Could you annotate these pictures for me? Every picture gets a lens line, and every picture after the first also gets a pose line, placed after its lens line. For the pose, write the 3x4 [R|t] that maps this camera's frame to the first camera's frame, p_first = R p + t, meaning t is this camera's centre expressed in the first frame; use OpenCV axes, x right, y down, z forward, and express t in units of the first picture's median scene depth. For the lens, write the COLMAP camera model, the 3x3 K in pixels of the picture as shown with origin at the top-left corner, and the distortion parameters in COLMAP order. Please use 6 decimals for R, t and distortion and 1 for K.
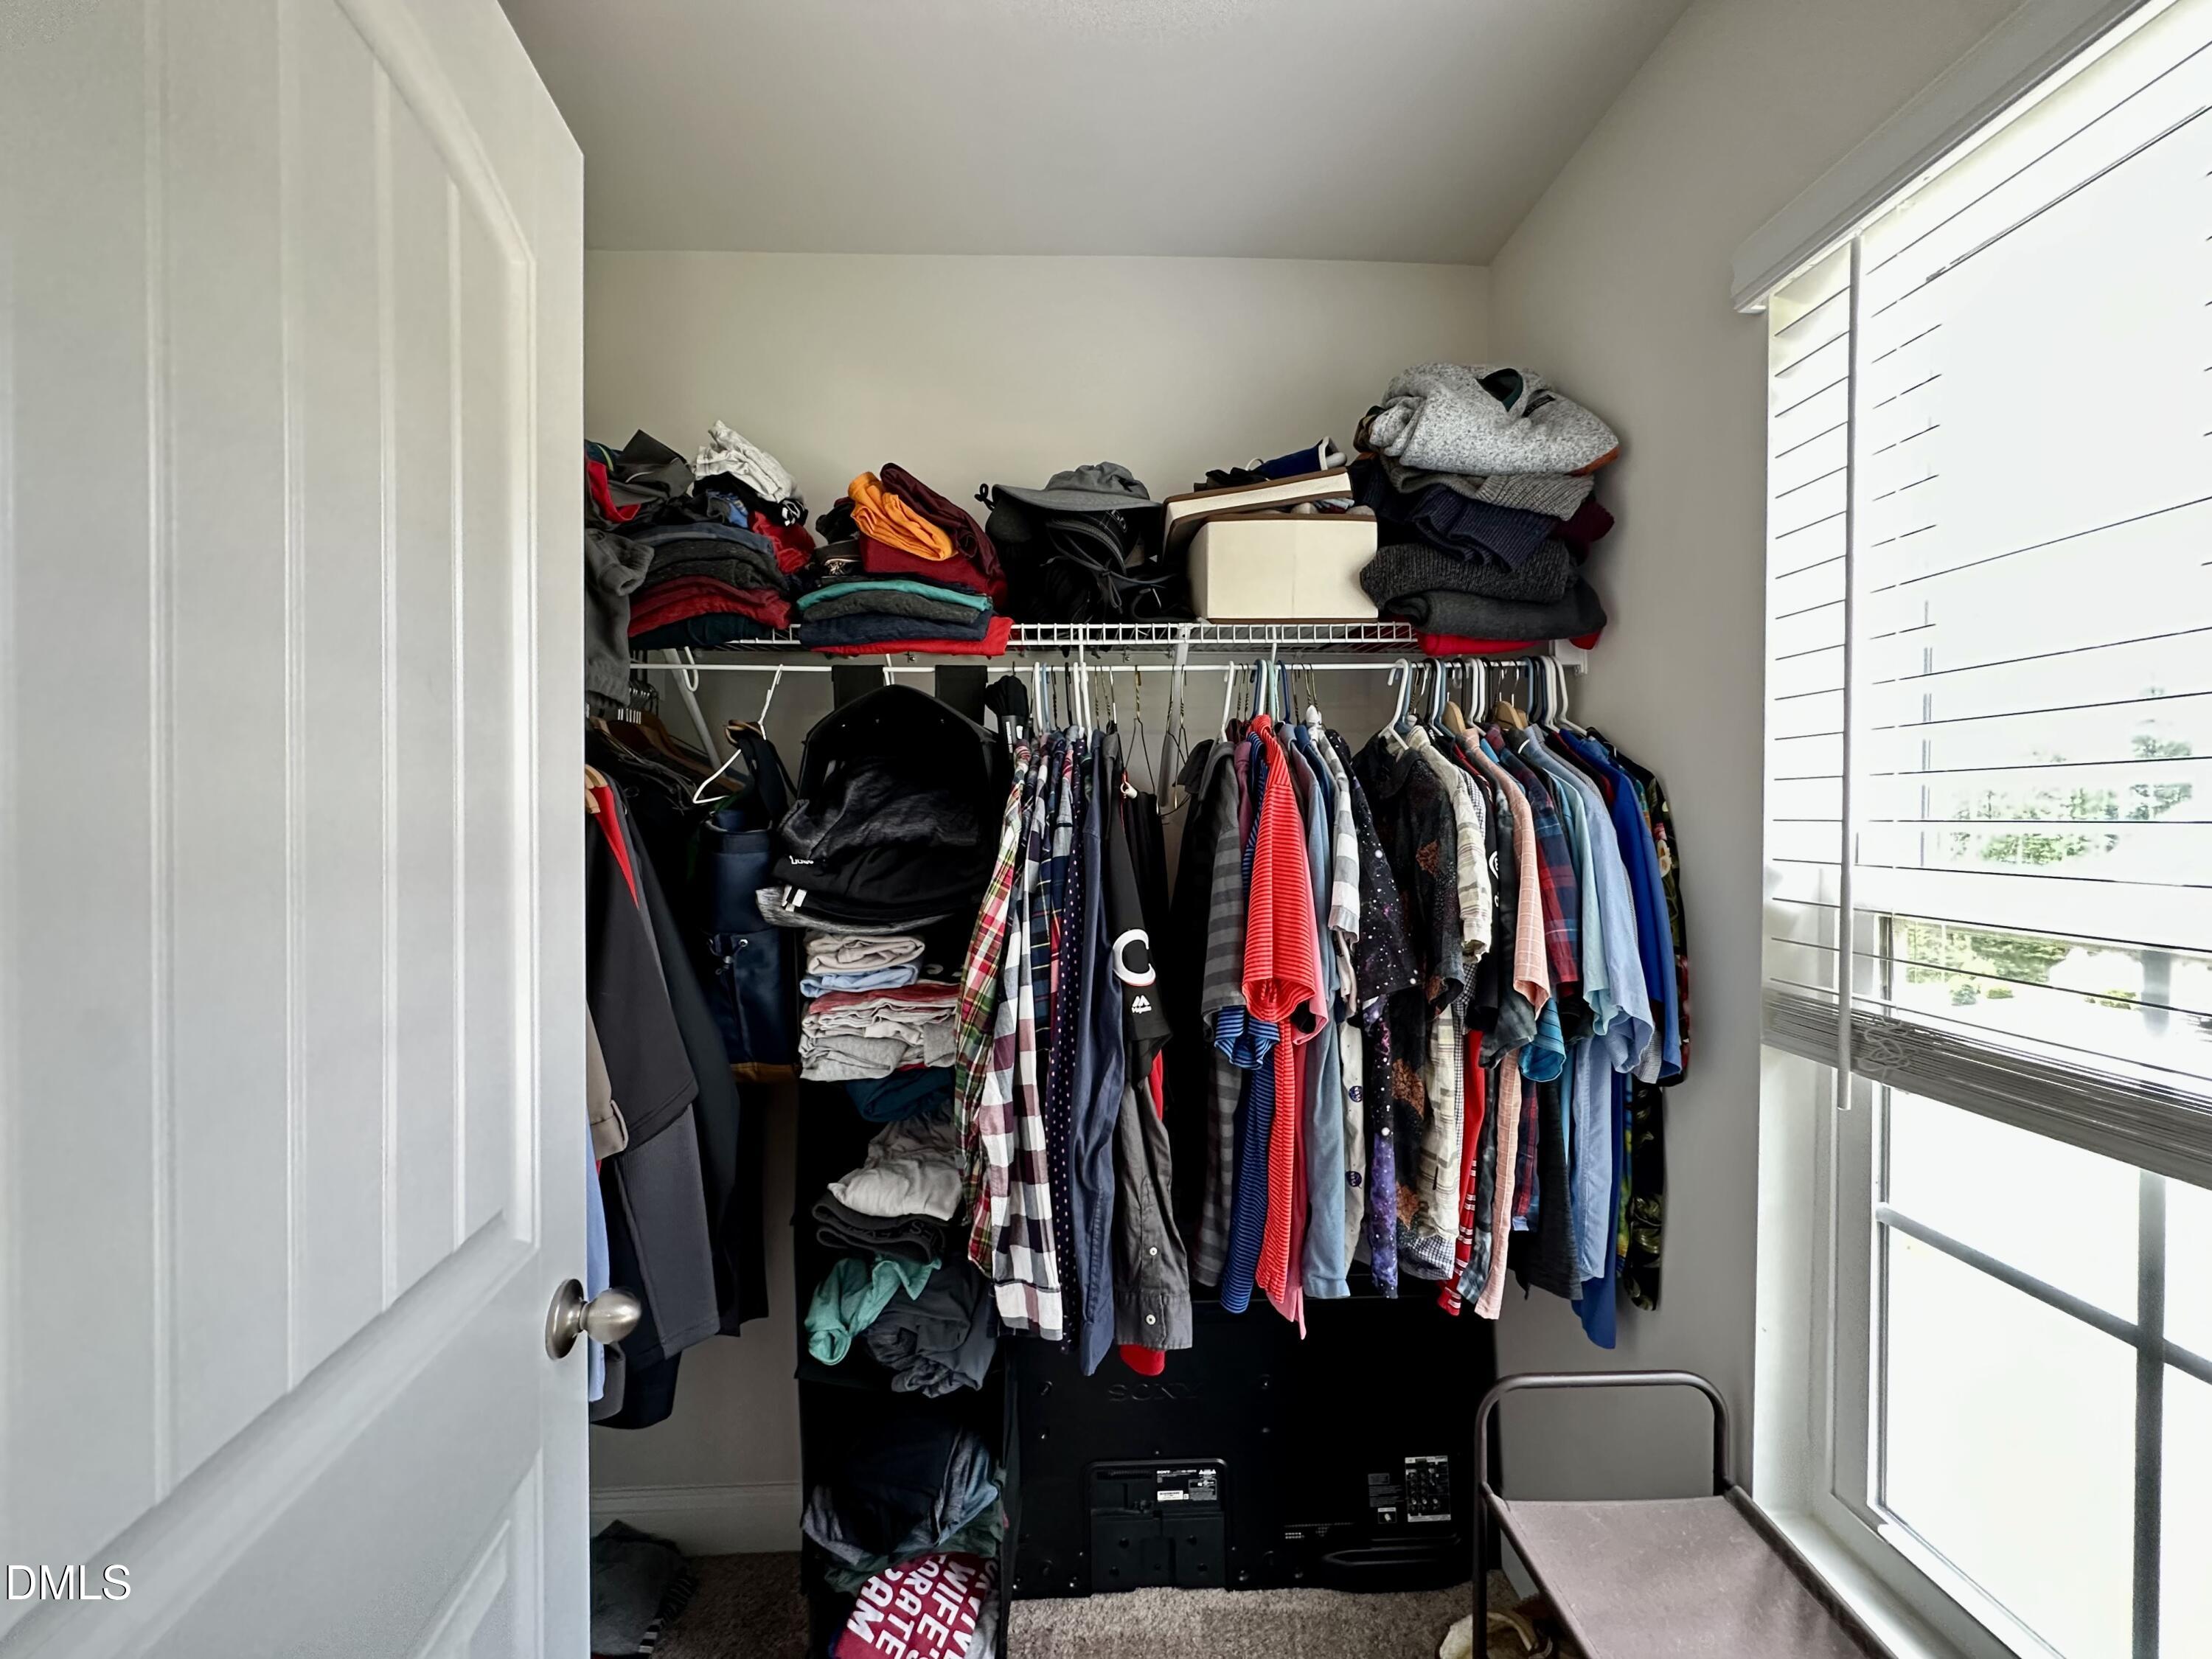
lens RADIAL K [[884.4, 0, 1106.8], [0, 884.4, 825.9], [0, 0, 1]] dist [-0.001327, -0.000088]
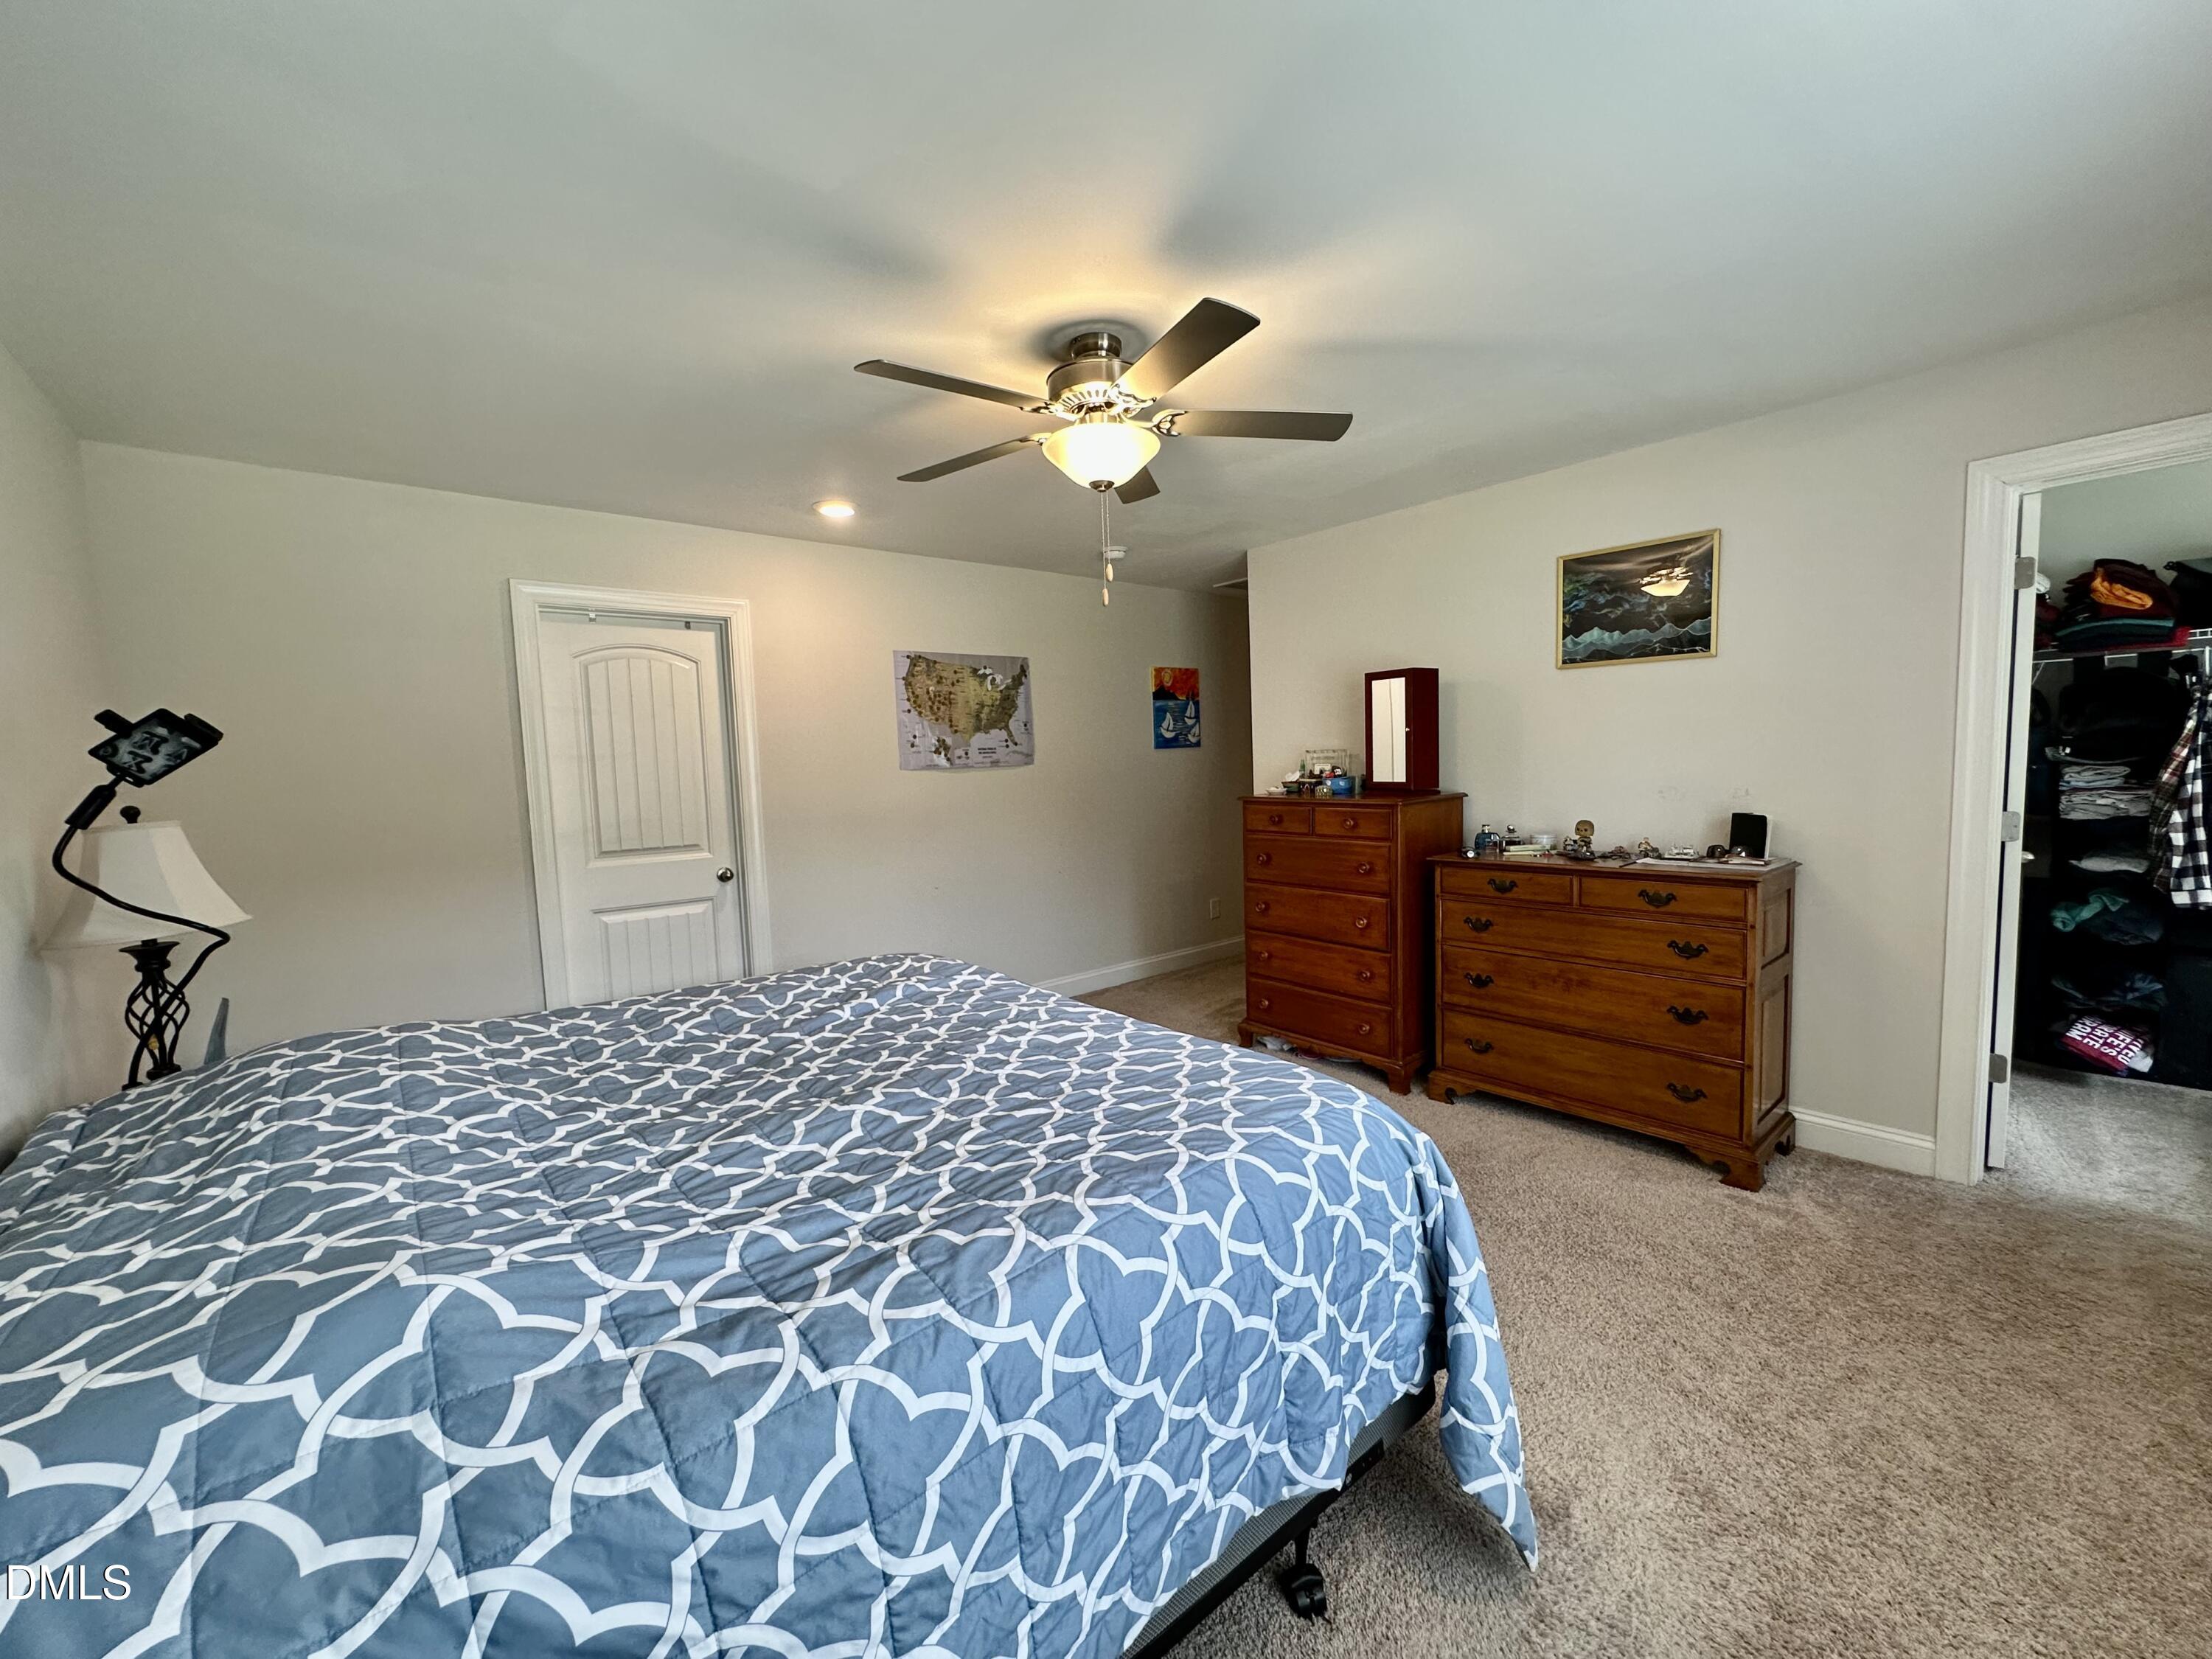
lens RADIAL K [[884.4, 0, 1096.6], [0, 884.4, 830.4], [0, 0, 1]] dist [-0.001327, -0.000088]
pose [[0.600378, 0.045598, -0.798416, 0.041494], [0.025289, 0.996791, 0.075944, 0.043175], [0.799317, -0.065786, 0.597298, -2.919608]]
